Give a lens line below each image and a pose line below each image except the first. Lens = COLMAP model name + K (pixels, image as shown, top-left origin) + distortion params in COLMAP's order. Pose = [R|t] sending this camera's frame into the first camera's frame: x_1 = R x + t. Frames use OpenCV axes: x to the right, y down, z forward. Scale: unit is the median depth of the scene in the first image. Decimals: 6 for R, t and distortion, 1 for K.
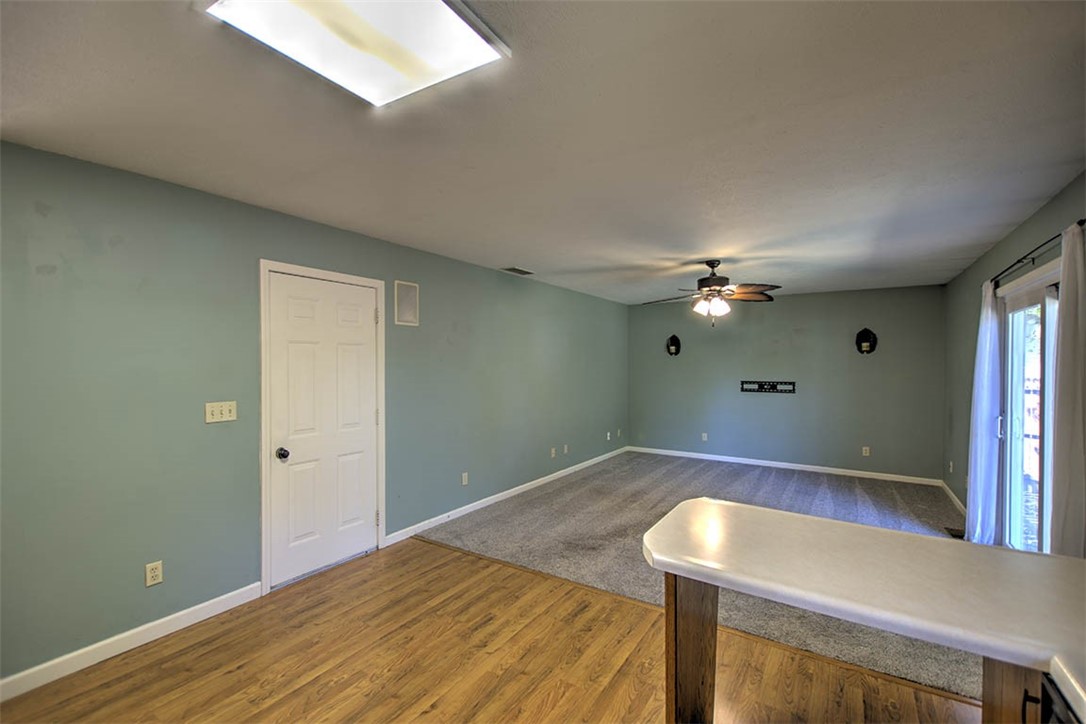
lens RADIAL K [[467.9, 0, 542.4], [0, 467.9, 365.7], [0, 0, 1]] dist [0.009543, -0.006968]
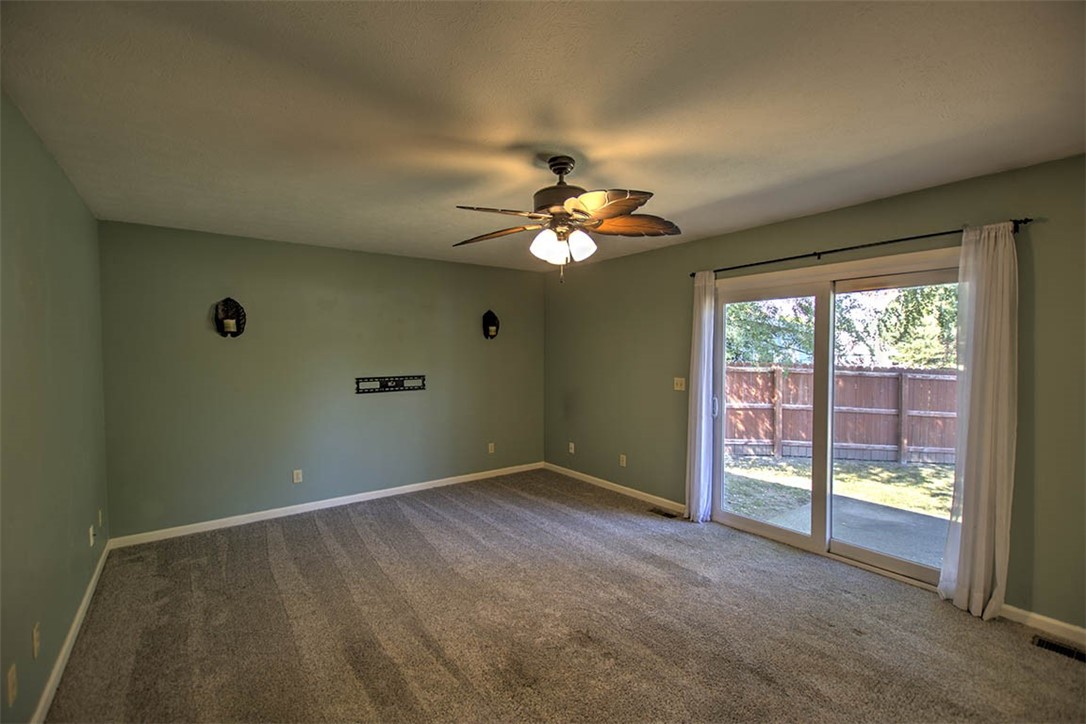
lens RADIAL K [[468.1, 0, 540.8], [0, 468.1, 365.5], [0, 0, 1]] dist [-0.001738, -0.000197]
pose [[0.347926, -0.034858, 0.936874, -0.142936], [0.011442, 0.999392, 0.032935, -0.004826], [-0.937452, -0.000740, 0.348113, 0.763955]]
